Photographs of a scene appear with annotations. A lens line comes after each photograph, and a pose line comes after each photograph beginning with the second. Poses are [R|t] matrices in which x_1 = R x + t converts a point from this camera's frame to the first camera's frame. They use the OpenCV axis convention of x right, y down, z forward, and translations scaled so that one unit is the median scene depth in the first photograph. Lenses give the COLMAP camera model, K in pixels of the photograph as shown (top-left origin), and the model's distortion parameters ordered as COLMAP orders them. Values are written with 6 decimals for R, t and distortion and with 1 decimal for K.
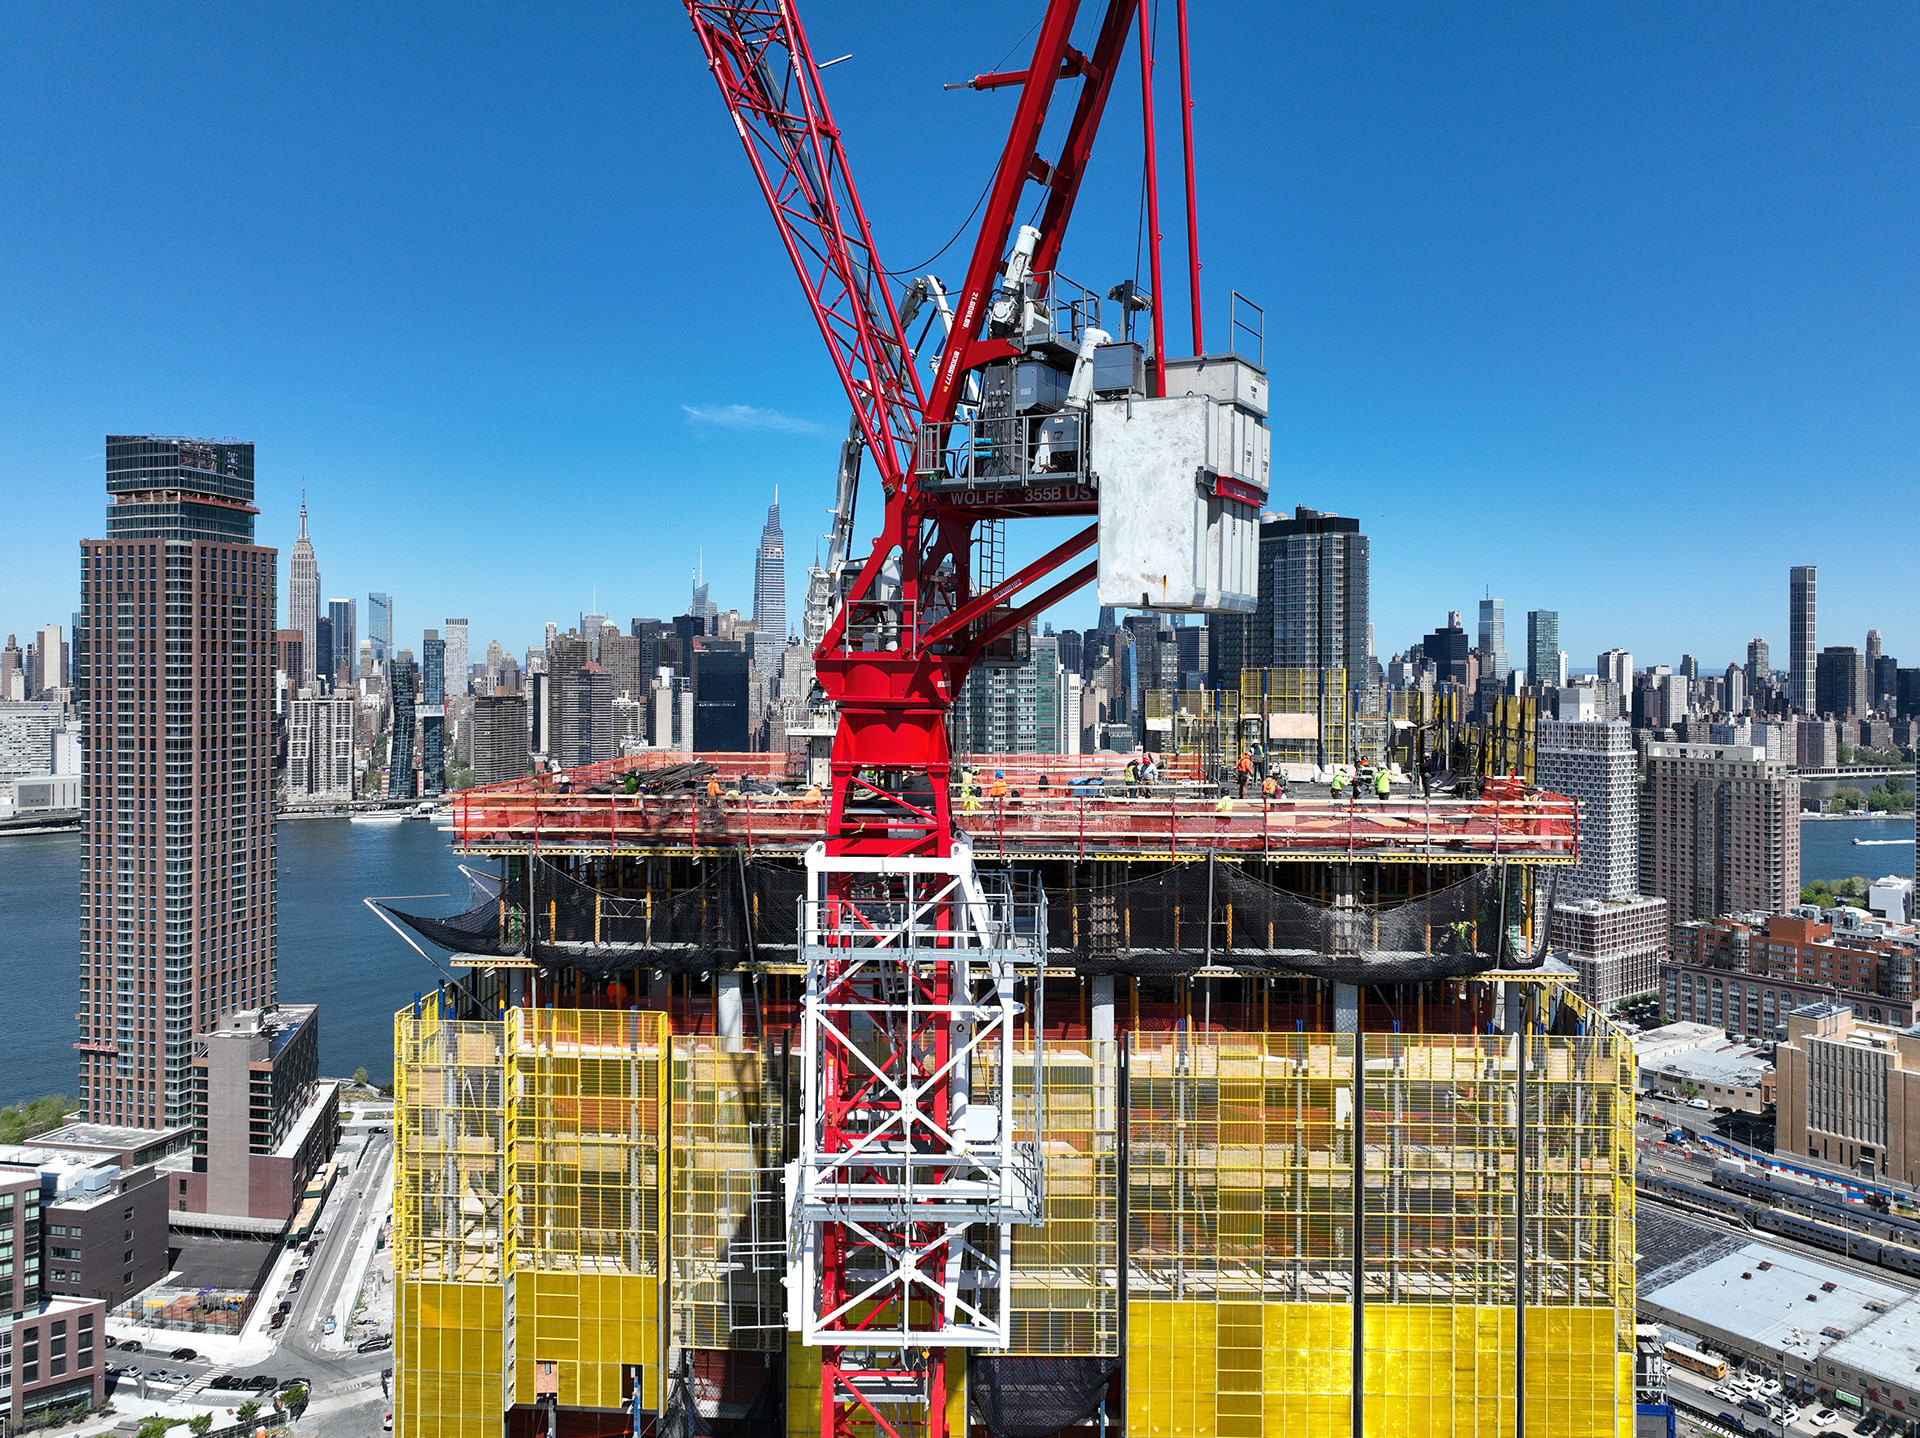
lens RADIAL K [[1431.0, 0, 1002.6], [0, 1431.0, 675.6], [0, 0, 1]] dist [0.003734, 0.012424]
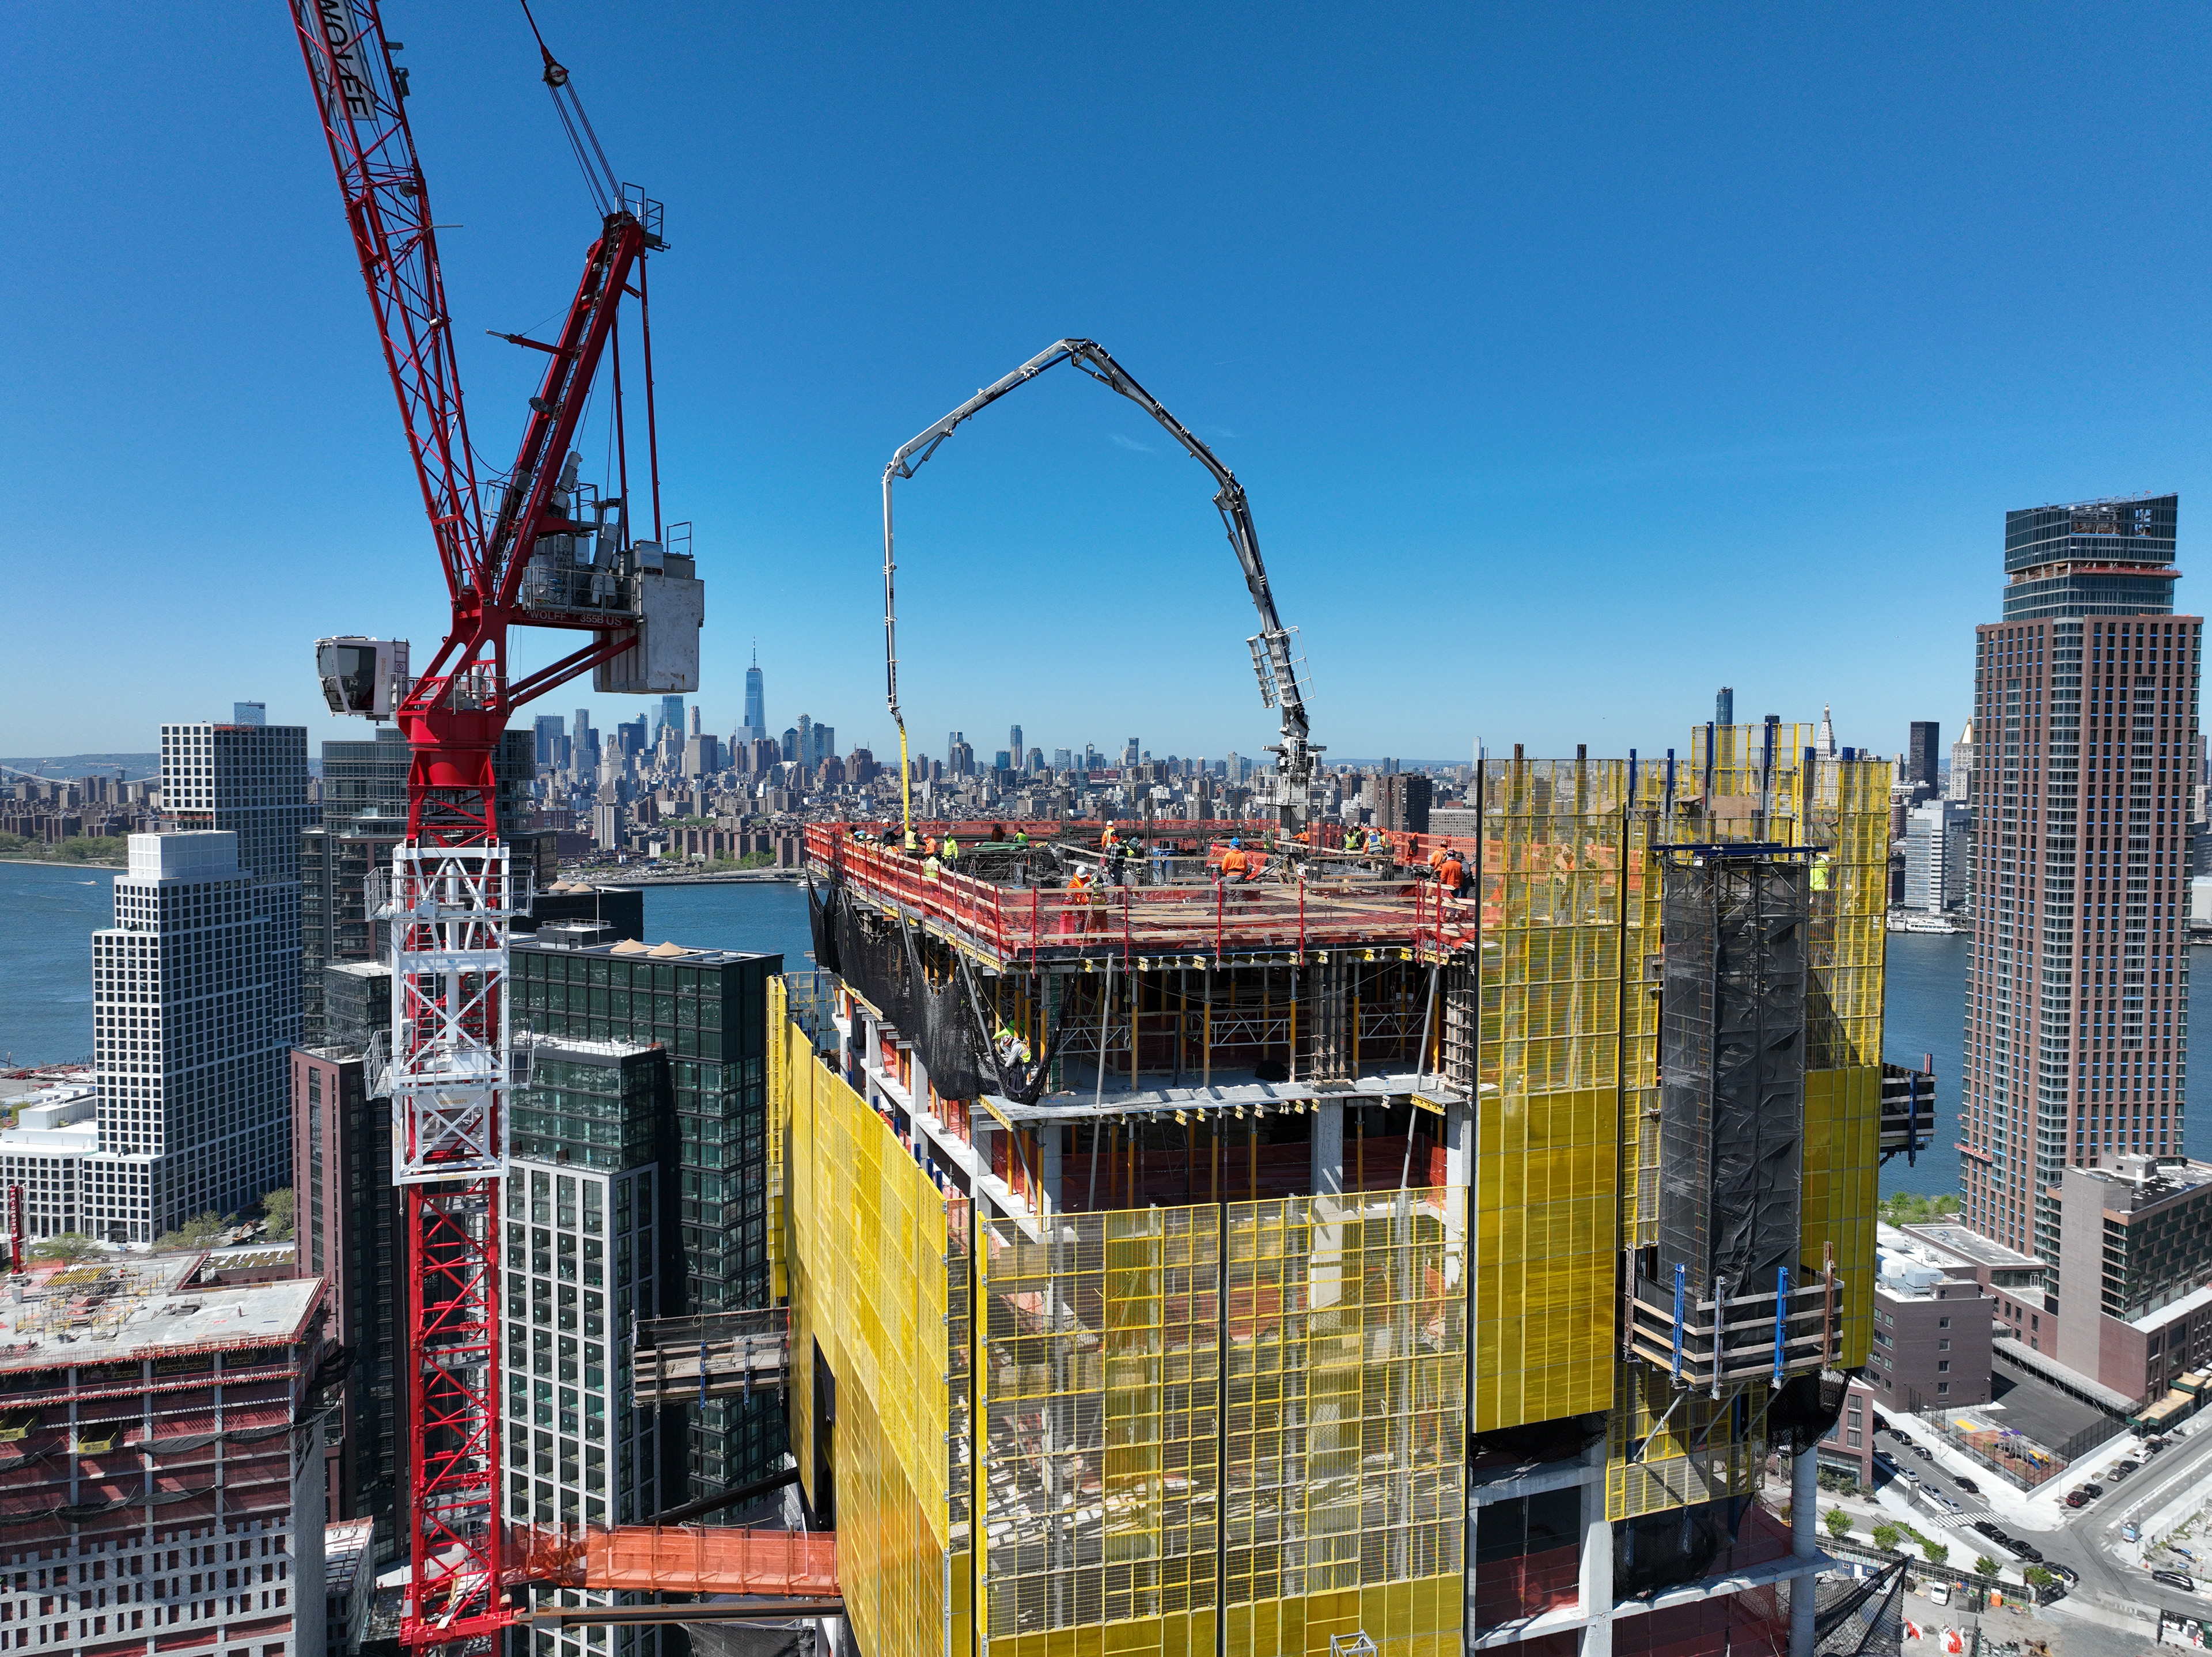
lens RADIAL K [[1562.2, 0, 1106.0], [0, 1562.2, 828.5], [0, 0, 1]] dist [-0.001928, 0.024120]
pose [[0.352190, 0.044238, -0.934882, 0.137811], [-0.010859, 0.999008, 0.043182, 0.002185], [0.935866, -0.005056, 0.352321, 0.085552]]
